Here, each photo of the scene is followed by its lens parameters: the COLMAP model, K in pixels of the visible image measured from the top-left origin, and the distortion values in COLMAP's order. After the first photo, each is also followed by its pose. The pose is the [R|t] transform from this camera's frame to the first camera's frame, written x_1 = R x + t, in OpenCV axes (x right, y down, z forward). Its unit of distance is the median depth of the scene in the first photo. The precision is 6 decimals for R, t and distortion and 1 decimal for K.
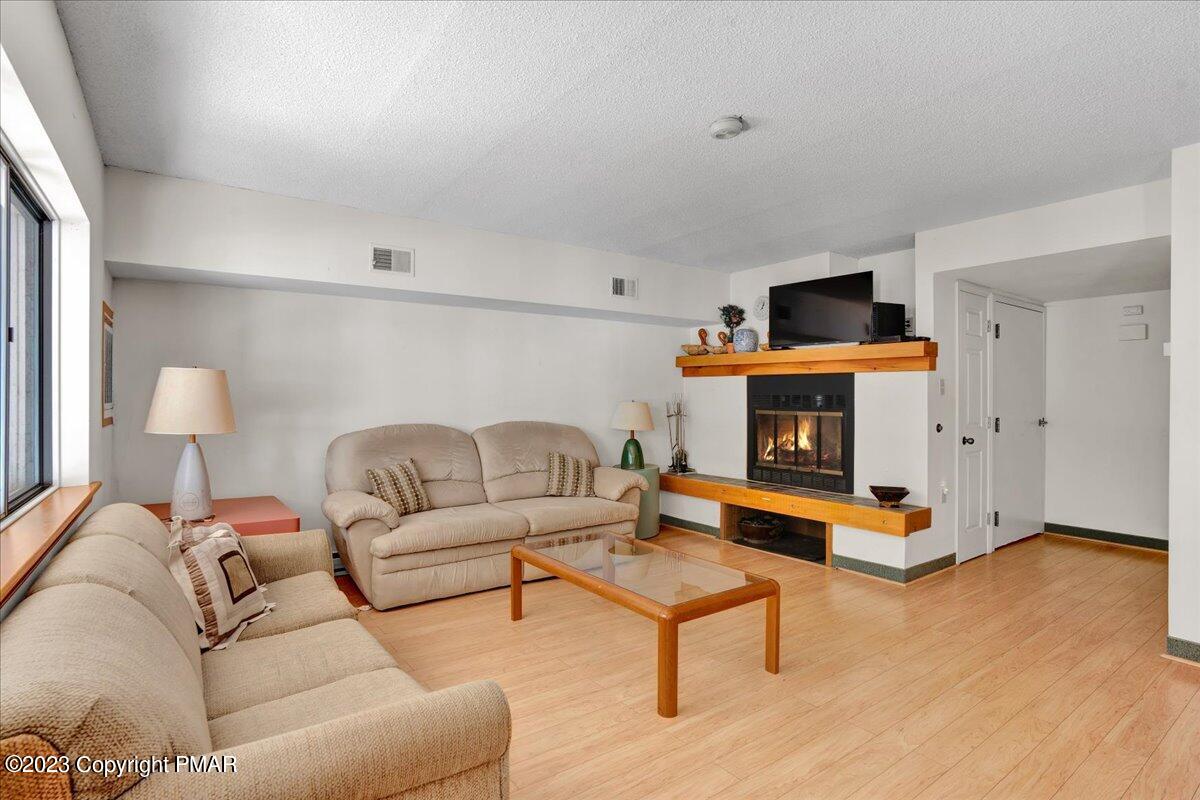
lens RADIAL K [[587.3, 0, 600.0], [0, 587.3, 400.0], [0, 0, 1]] dist [-0.003243, 0.000183]
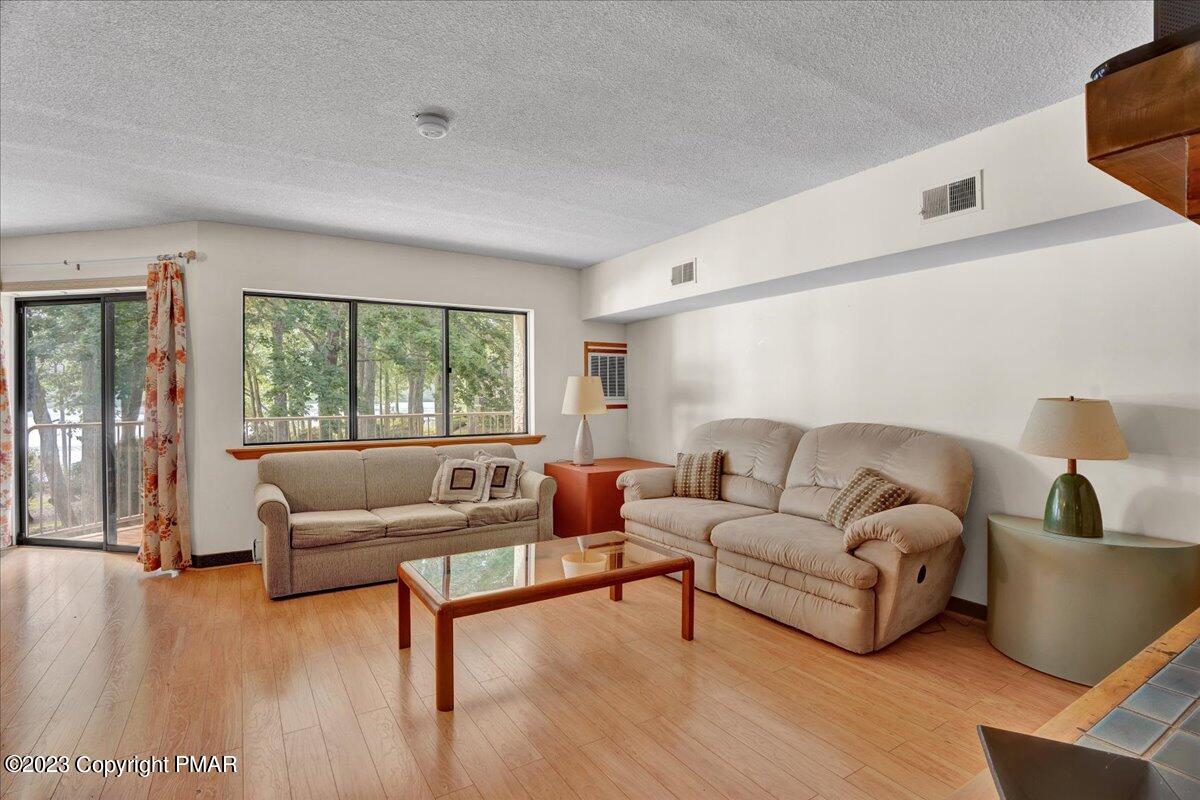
lens RADIAL K [[587.3, 0, 600.0], [0, 587.3, 400.0], [0, 0, 1]] dist [-0.003243, 0.000183]
pose [[-0.054598, 0.008805, -0.998470, 0.790421], [0.003805, 0.999956, 0.008610, -0.001324], [0.998501, -0.003329, -0.054629, 0.875350]]
